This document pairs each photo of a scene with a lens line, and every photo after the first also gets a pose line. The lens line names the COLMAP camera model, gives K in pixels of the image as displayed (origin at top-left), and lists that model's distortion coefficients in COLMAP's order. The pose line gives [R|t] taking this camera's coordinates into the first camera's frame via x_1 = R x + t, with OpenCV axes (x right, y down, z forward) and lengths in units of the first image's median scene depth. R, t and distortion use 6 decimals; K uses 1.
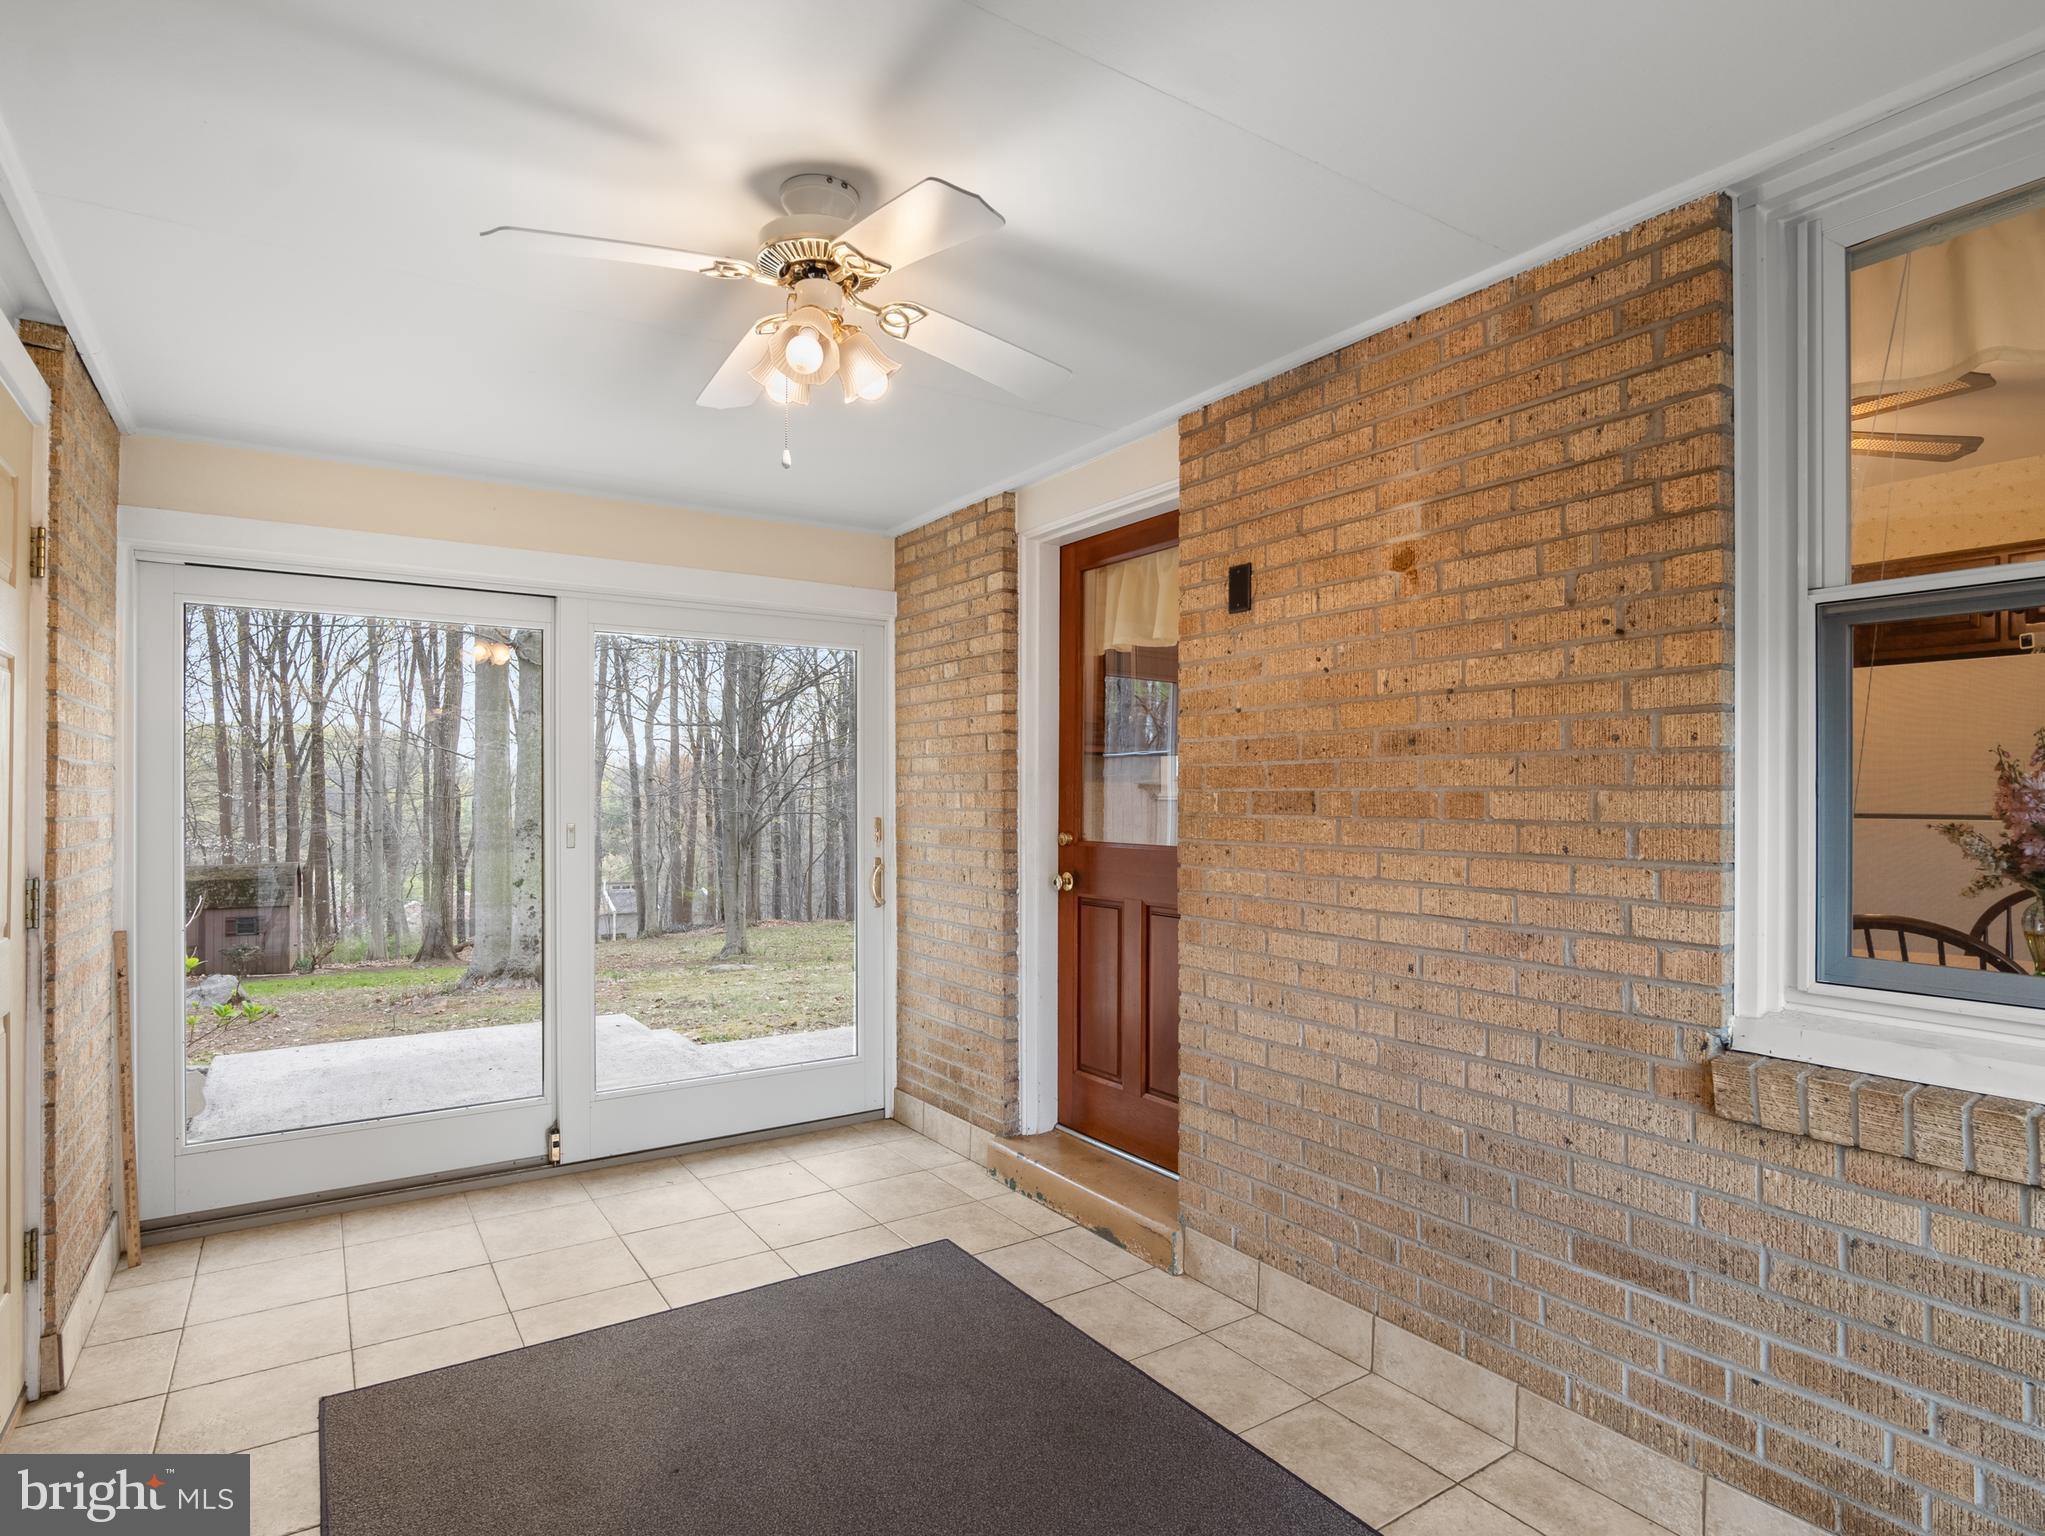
lens RADIAL K [[1091.0, 0, 1021.7], [0, 1091.0, 799.6], [0, 0, 1]] dist [-0.023245, 0.011902]
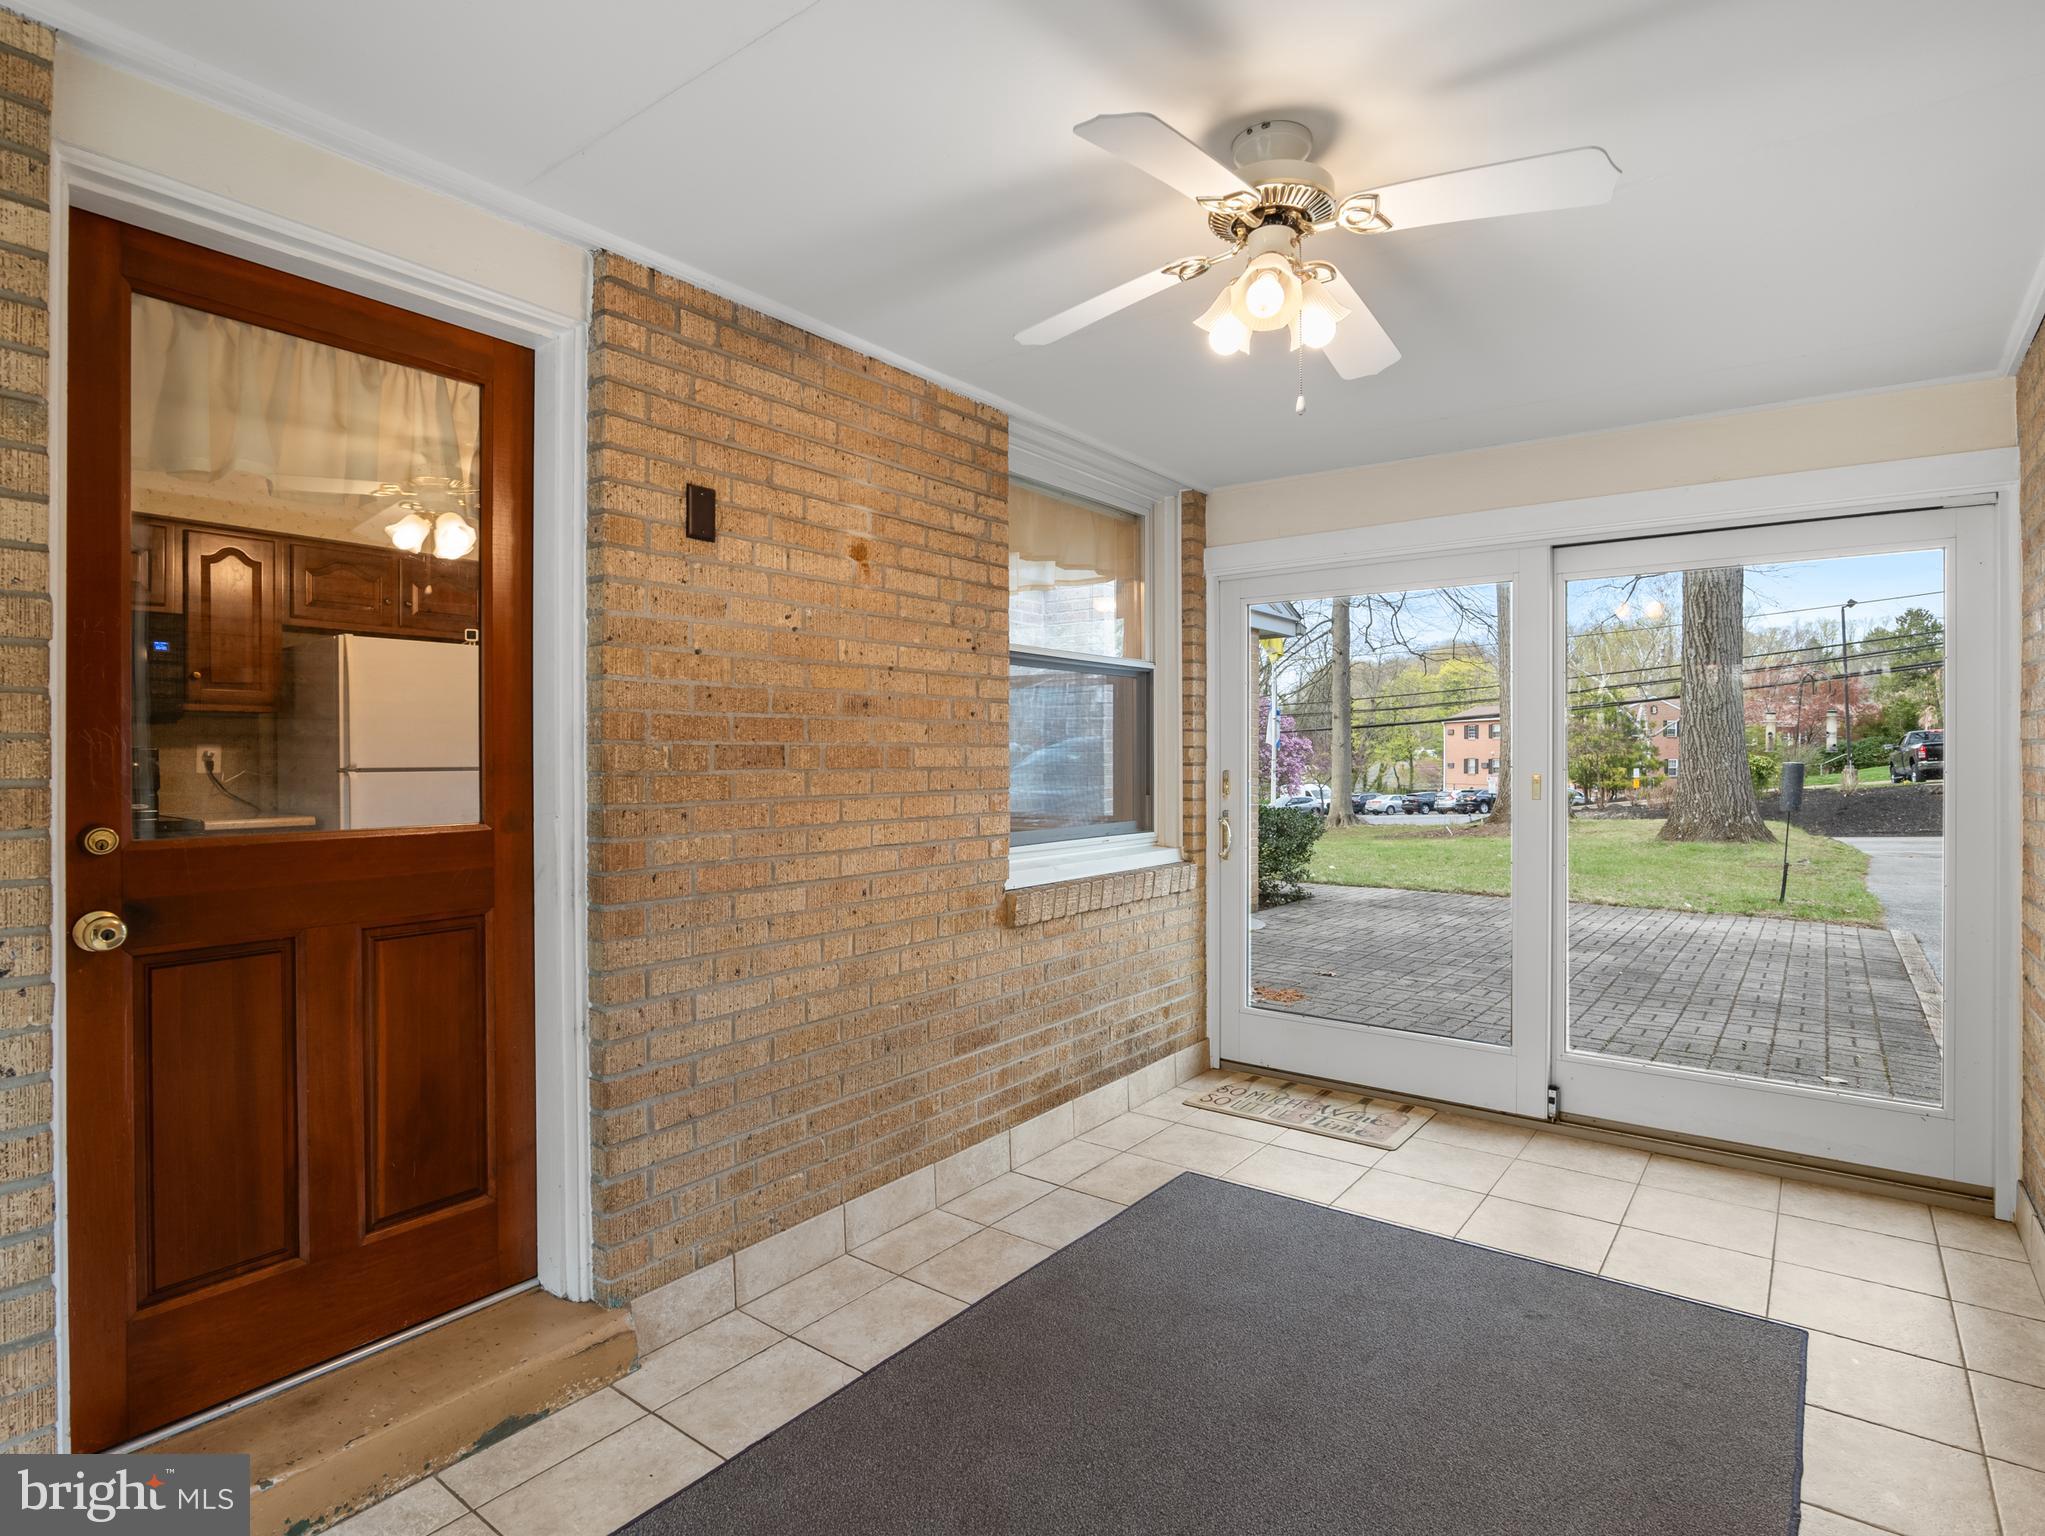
lens RADIAL K [[1075.4, 0, 1027.5], [0, 1075.4, 759.2], [0, 0, 1]] dist [-0.017903, 0.000721]
pose [[-0.330655, -0.005768, 0.943734, -0.797324], [0.003673, 0.999966, 0.007398, -0.001345], [-0.943744, 0.005912, -0.330623, 1.178714]]
